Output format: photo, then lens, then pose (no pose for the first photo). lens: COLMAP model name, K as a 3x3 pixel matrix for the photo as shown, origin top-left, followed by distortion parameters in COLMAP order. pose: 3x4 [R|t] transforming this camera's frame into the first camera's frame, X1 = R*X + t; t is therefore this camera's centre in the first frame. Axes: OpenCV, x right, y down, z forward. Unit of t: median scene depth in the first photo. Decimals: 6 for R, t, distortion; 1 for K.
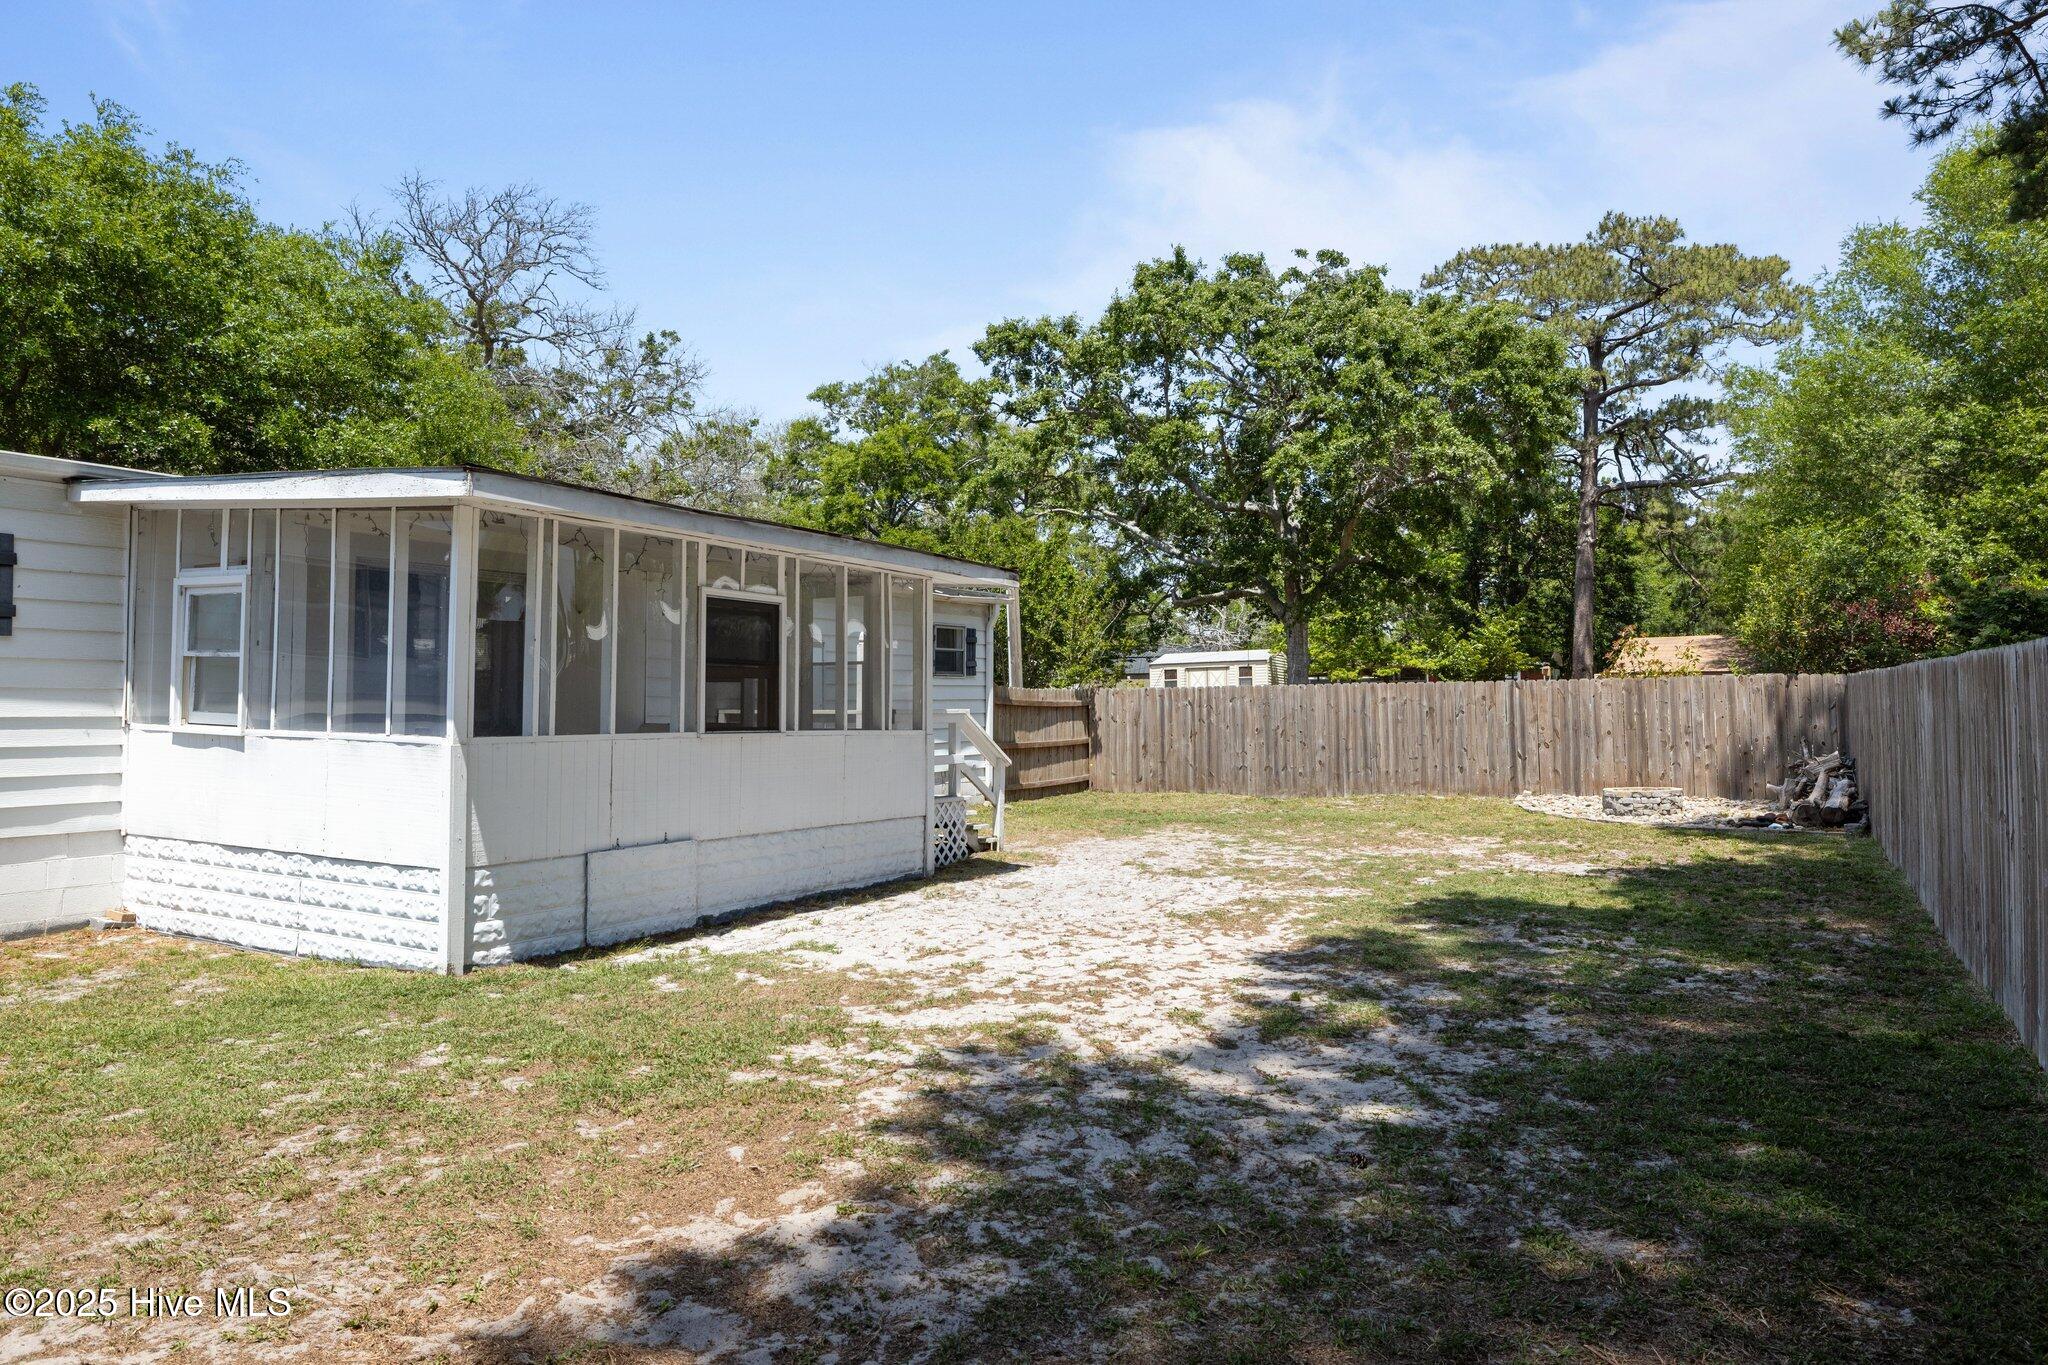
lens RADIAL K [[1273.6, 0, 1013.9], [0, 1273.6, 677.0], [0, 0, 1]] dist [-0.051925, -0.000722]
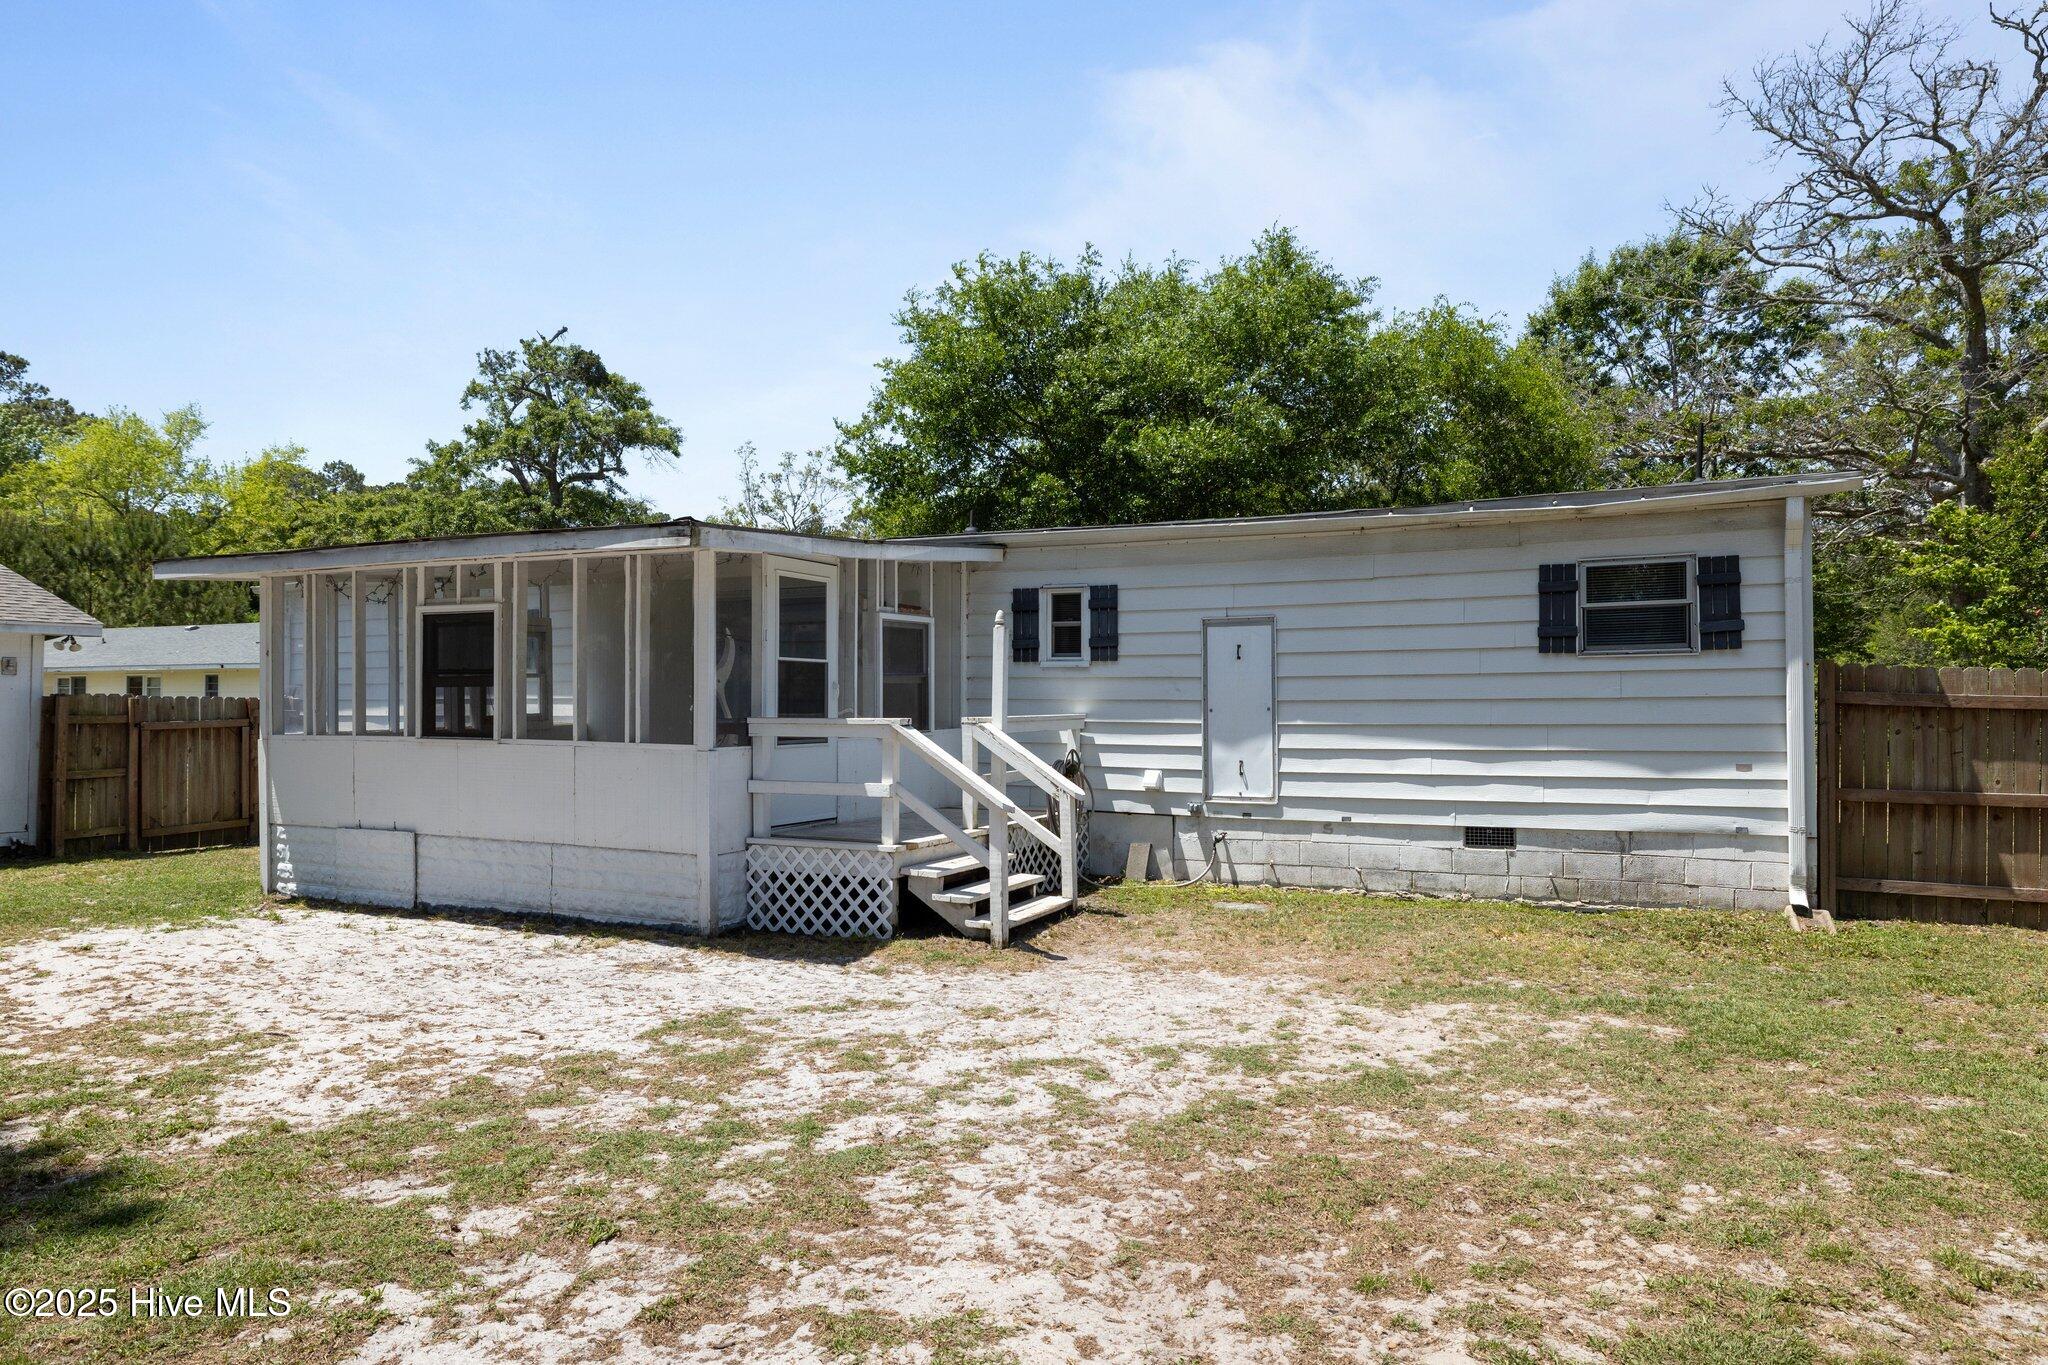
lens RADIAL K [[1224.6, 0, 1028.7], [0, 1224.6, 685.7], [0, 0, 1]] dist [-0.002207, 0.000662]
pose [[0.089706, -0.023267, -0.995697, 0.840838], [0.023369, 0.999501, -0.021250, 0.032969], [0.995694, -0.021363, 0.090205, 1.377857]]
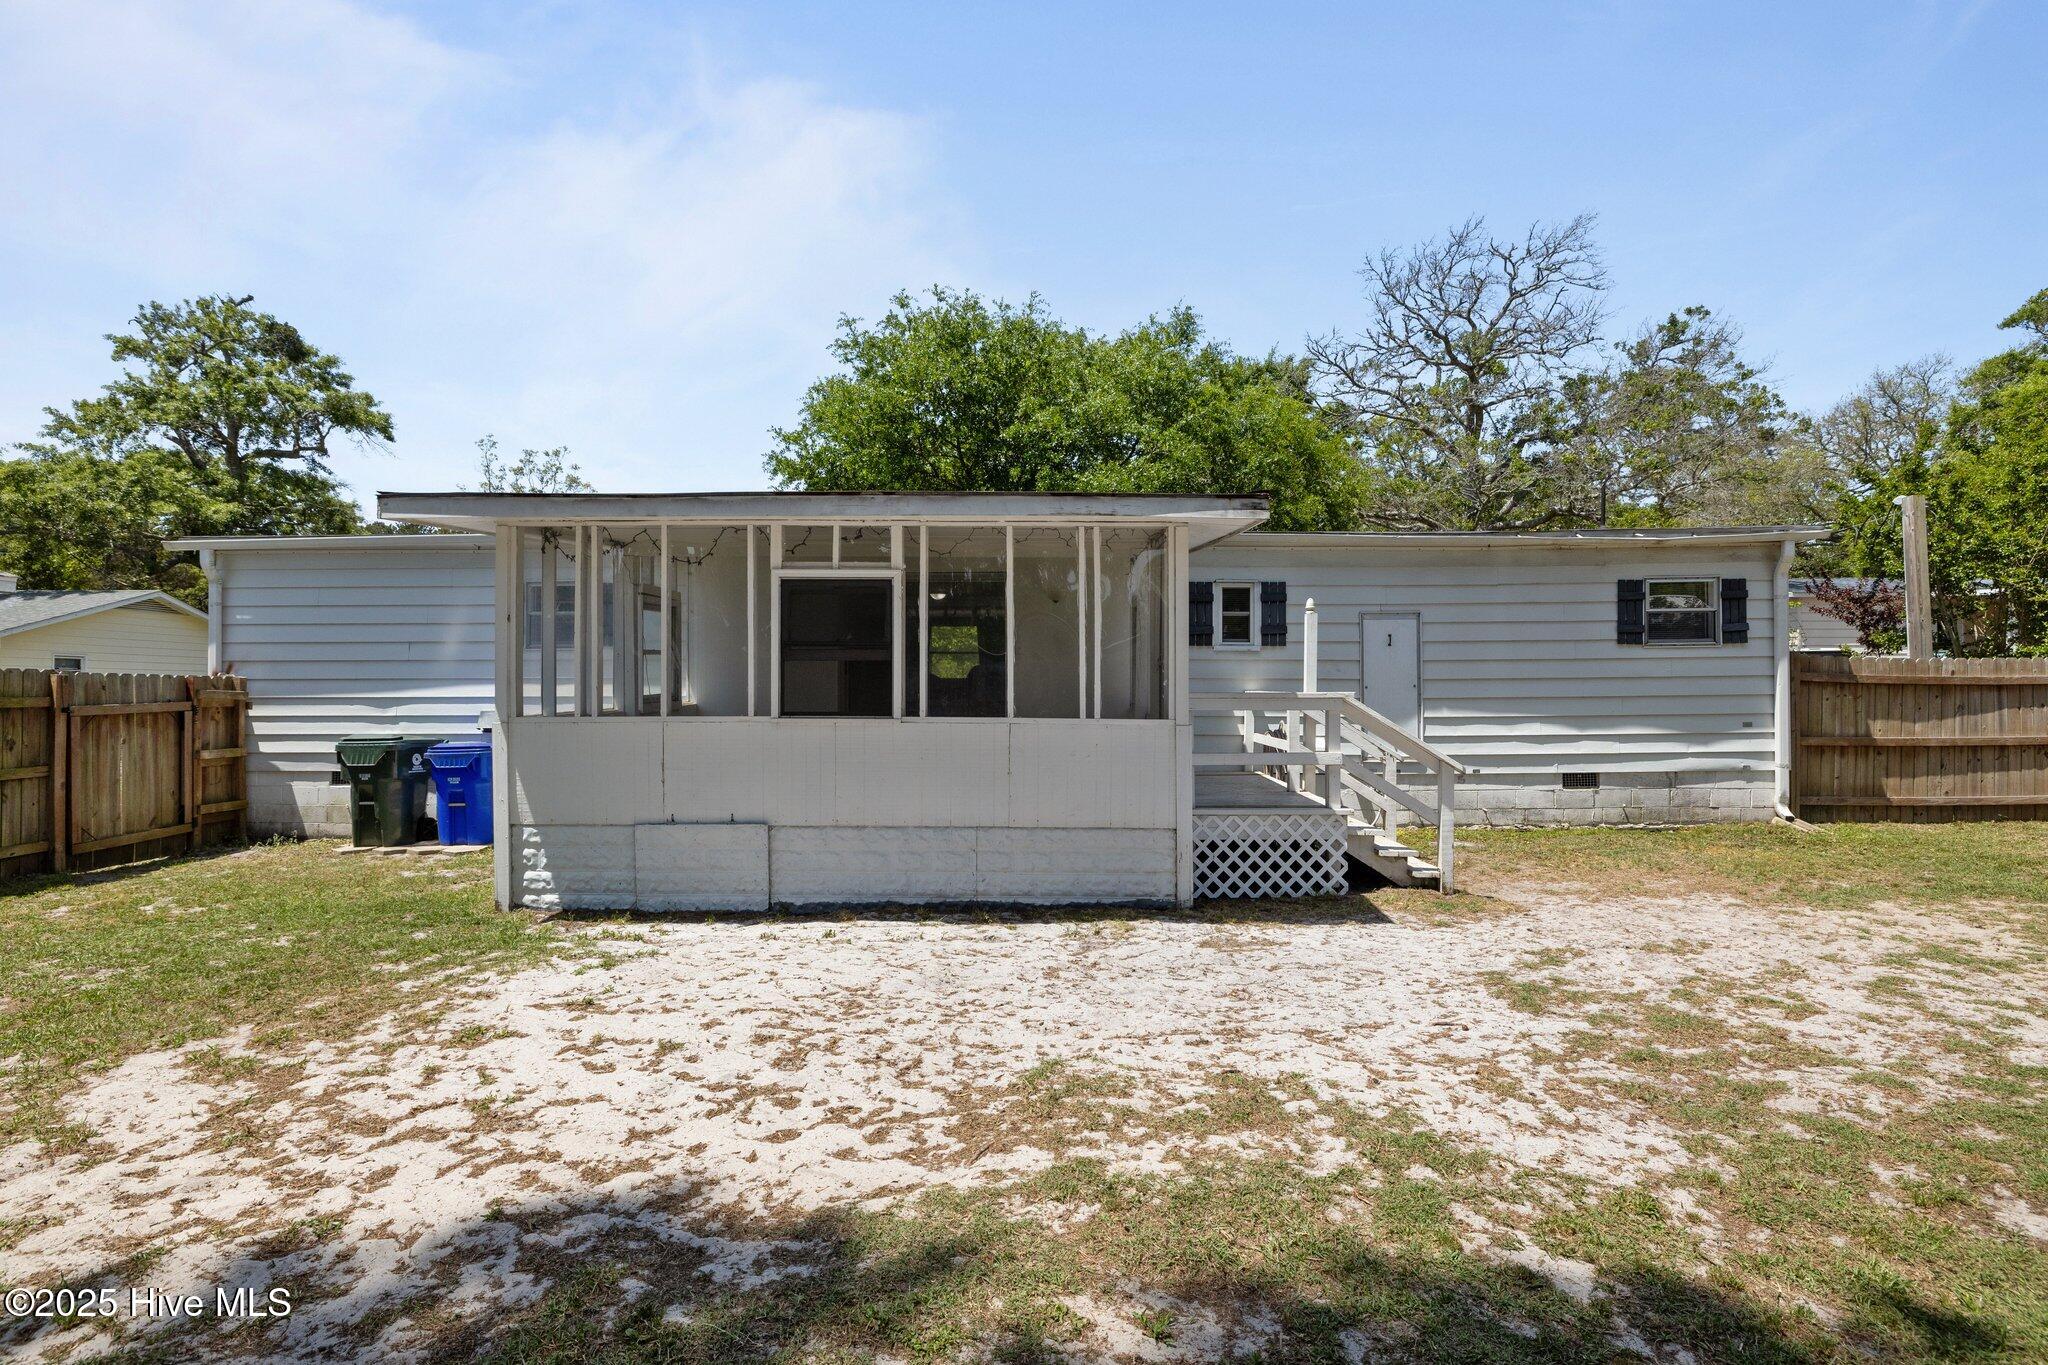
lens RADIAL K [[967.3, 0, 1027.8], [0, 967.3, 674.5], [0, 0, 1]] dist [-0.009806, 0.003764]
pose [[0.492382, -0.022067, -0.870100, 0.489453], [0.025567, 0.999614, -0.010883, 0.023360], [0.870004, -0.016887, 0.492756, 0.765706]]
